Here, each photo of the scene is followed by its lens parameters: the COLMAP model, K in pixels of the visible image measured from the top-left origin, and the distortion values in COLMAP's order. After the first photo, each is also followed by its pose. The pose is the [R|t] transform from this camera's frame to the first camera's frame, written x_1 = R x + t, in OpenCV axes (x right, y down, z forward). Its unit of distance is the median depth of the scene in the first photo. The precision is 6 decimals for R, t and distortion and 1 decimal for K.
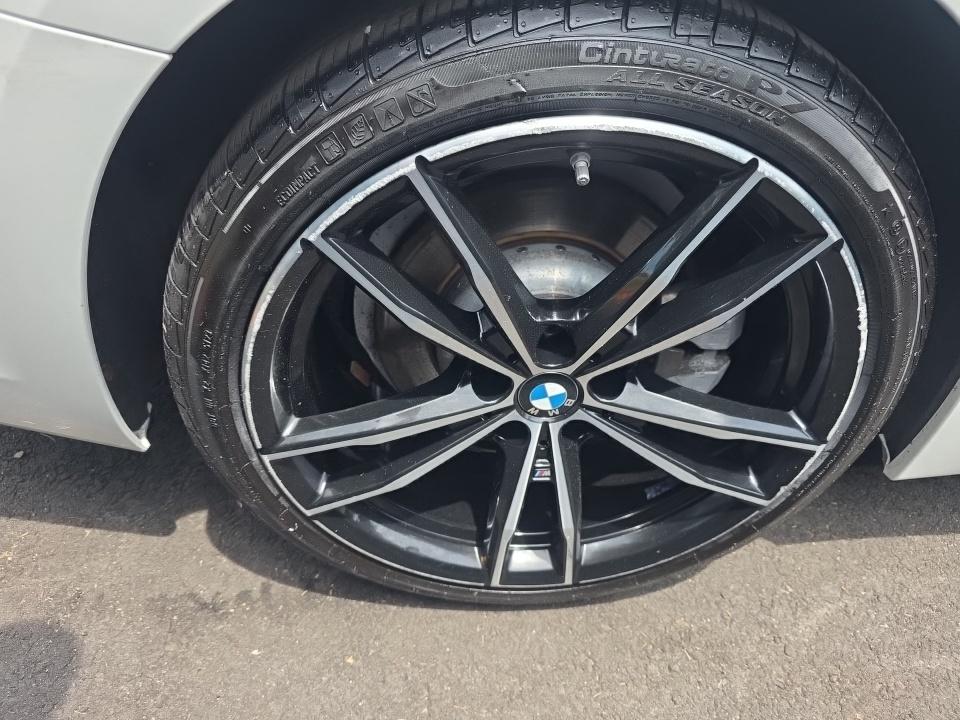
lens RADIAL K [[666.9, 0, 483.7], [0, 666.9, 365.9], [0, 0, 1]] dist [0.008862, -0.021663]
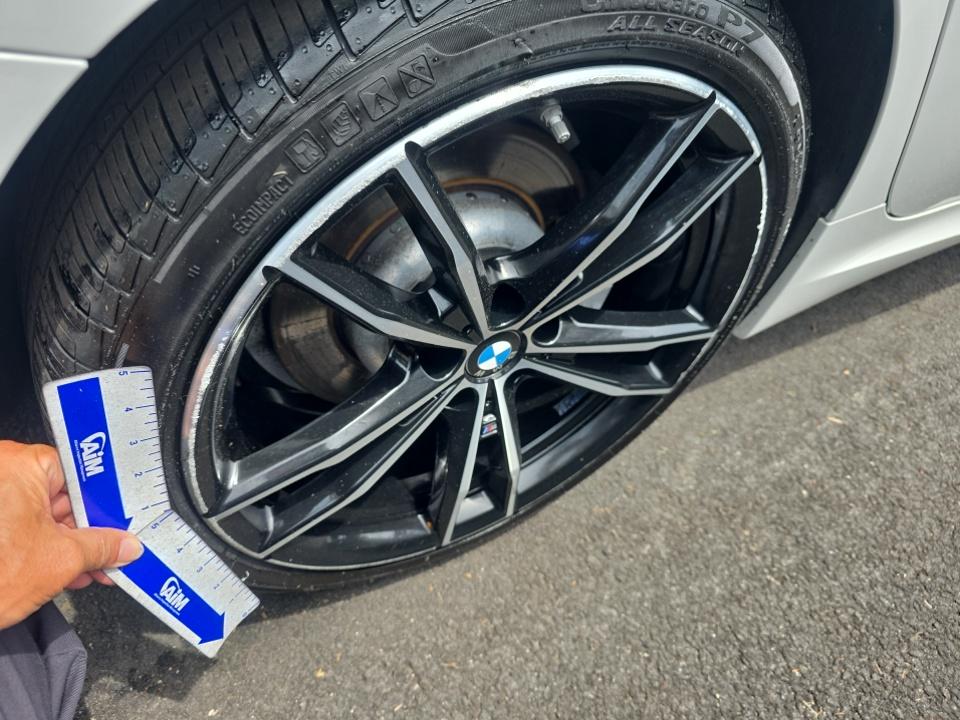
lens RADIAL K [[666.9, 0, 477.1], [0, 666.9, 360.4], [0, 0, 1]] dist [0.008862, -0.021663]
pose [[0.893849, -0.269623, 0.358243, -0.276551], [0.209063, 0.957447, 0.198966, -0.146105], [-0.396645, -0.102950, 0.912181, 0.139065]]
